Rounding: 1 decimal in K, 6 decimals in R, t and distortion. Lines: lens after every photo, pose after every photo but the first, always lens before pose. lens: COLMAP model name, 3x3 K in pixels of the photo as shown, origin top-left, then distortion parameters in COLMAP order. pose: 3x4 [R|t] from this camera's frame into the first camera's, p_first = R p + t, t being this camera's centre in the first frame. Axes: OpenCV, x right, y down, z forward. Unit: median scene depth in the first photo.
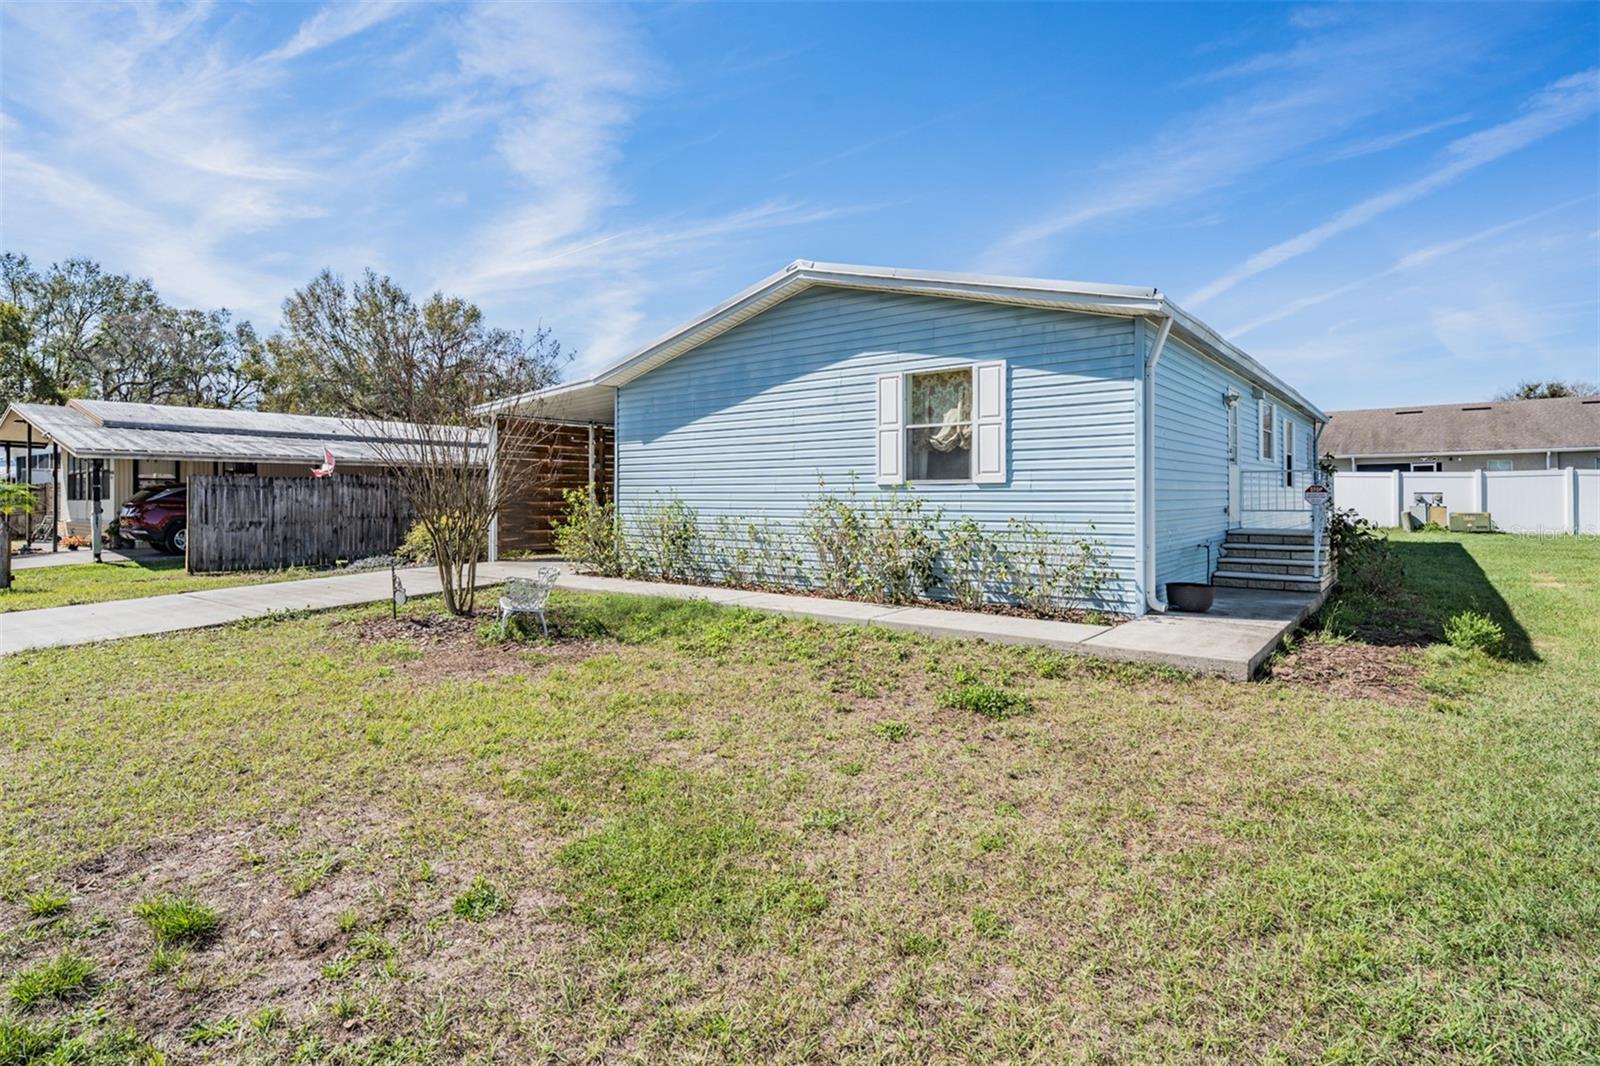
lens RADIAL K [[840.0, 0, 800.0], [0, 840.0, 533.0], [0, 0, 1]] dist [0.000064, -0.000674]
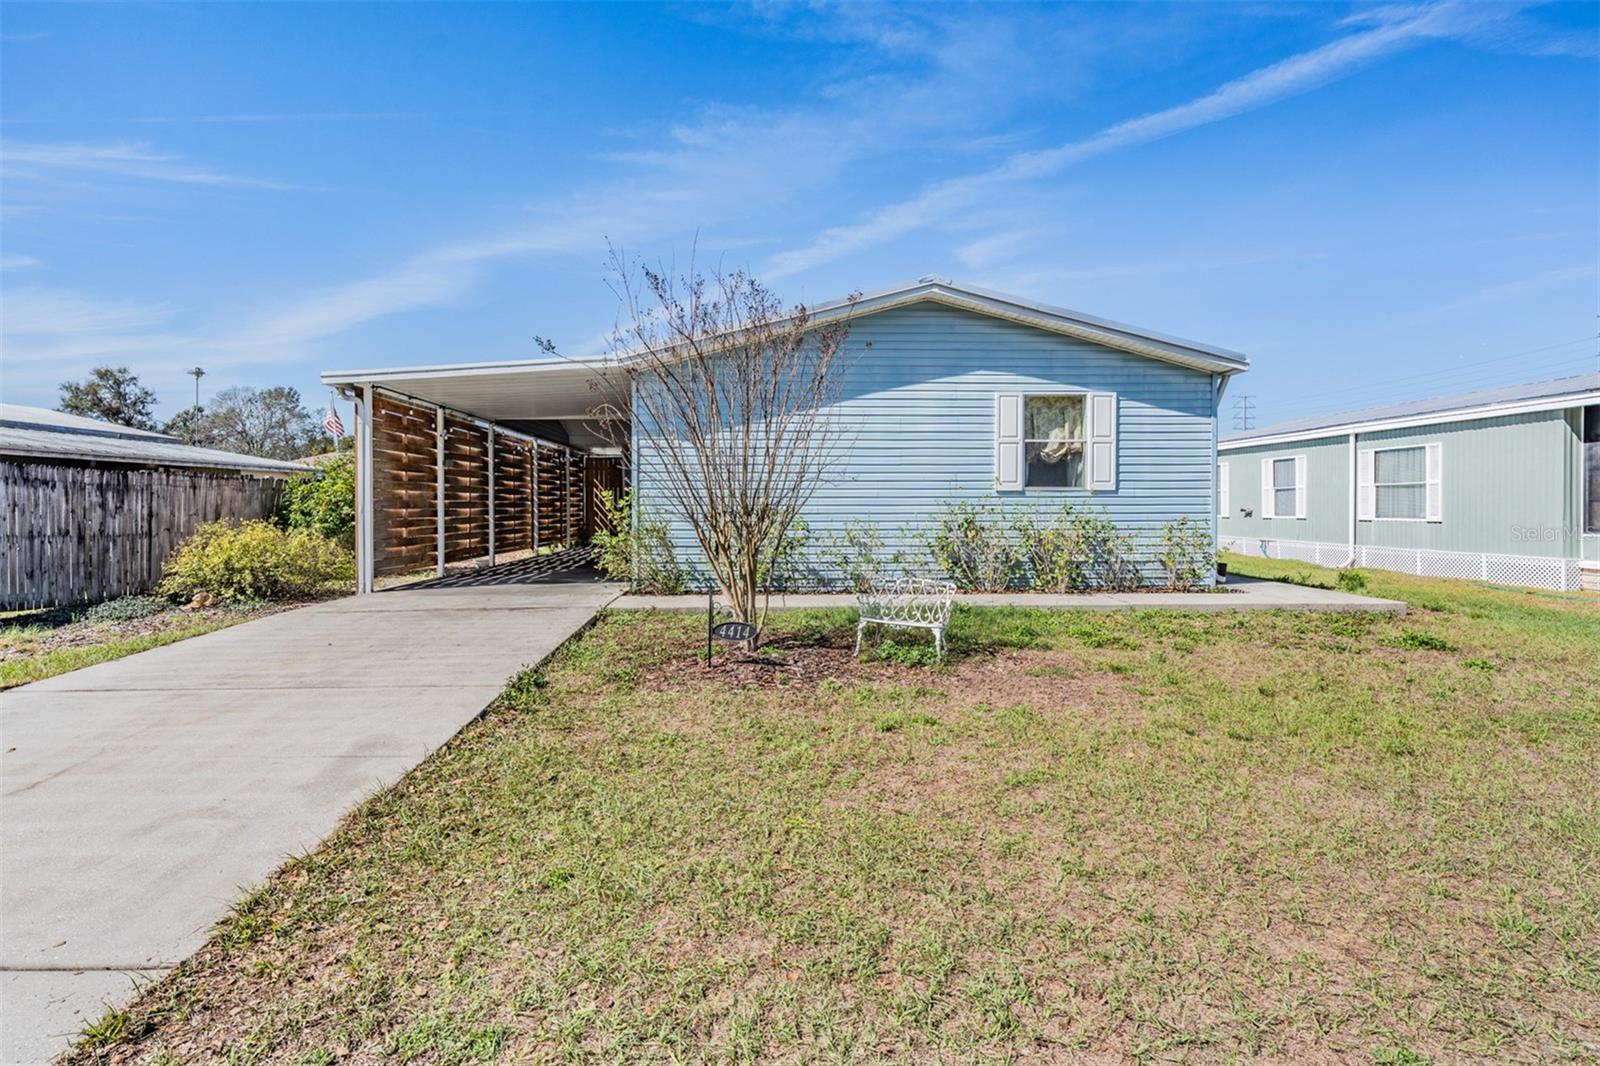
lens RADIAL K [[759.9, 0, 791.3], [0, 759.9, 521.5], [0, 0, 1]] dist [0.002474, -0.000096]
pose [[0.748750, -0.014142, 0.662701, -0.802479], [0.028102, 0.999551, -0.010421, -0.014088], [-0.662256, 0.026426, 0.748811, 0.438000]]
